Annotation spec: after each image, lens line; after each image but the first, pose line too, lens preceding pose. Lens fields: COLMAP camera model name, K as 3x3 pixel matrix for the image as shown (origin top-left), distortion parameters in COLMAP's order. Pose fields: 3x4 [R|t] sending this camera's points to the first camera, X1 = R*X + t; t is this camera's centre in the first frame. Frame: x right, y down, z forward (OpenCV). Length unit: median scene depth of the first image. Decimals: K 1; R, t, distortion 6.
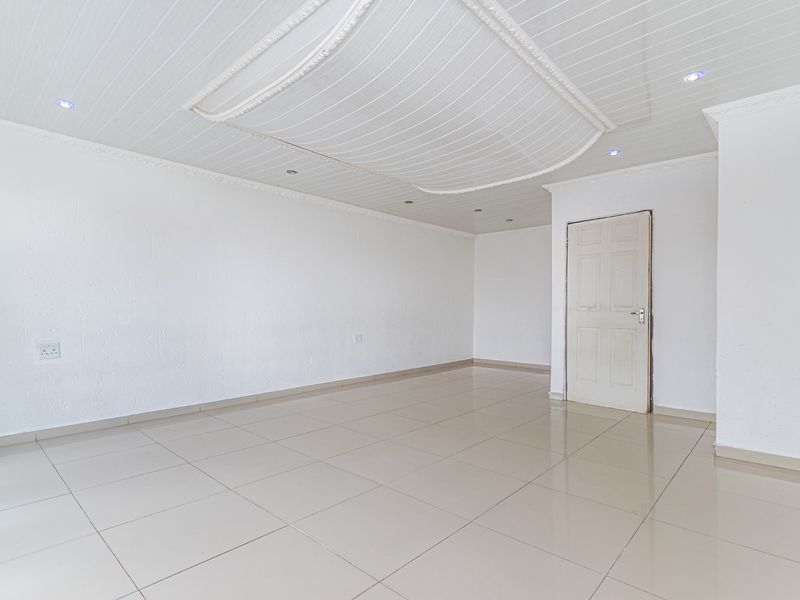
lens RADIAL K [[402.2, 0, 400.0], [0, 402.2, 300.0], [0, 0, 1]] dist [0.004896, 0.001151]
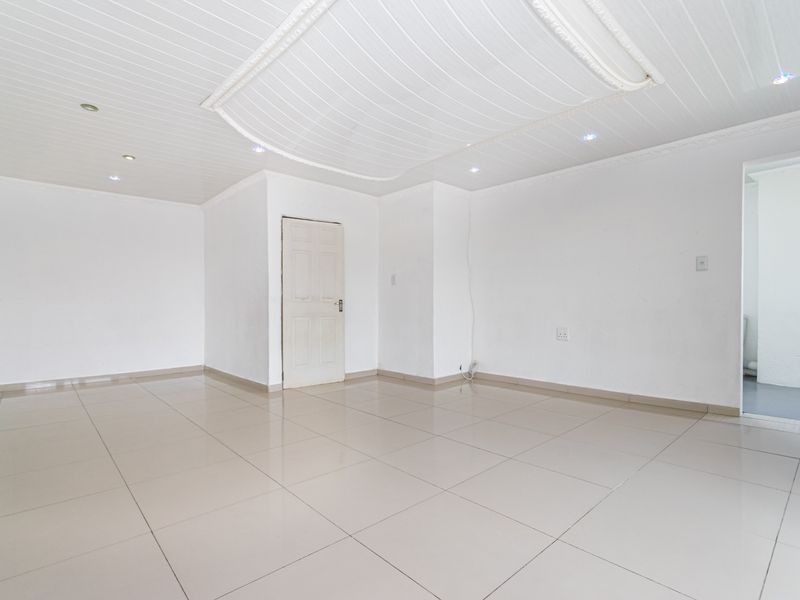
lens RADIAL K [[402.2, 0, 400.0], [0, 402.2, 300.0], [0, 0, 1]] dist [0.004896, 0.001151]
pose [[0.091911, -0.000756, 0.995767, -0.601638], [-0.021152, 0.999773, 0.002711, 0.013518], [-0.995543, -0.021312, 0.091874, 0.632381]]
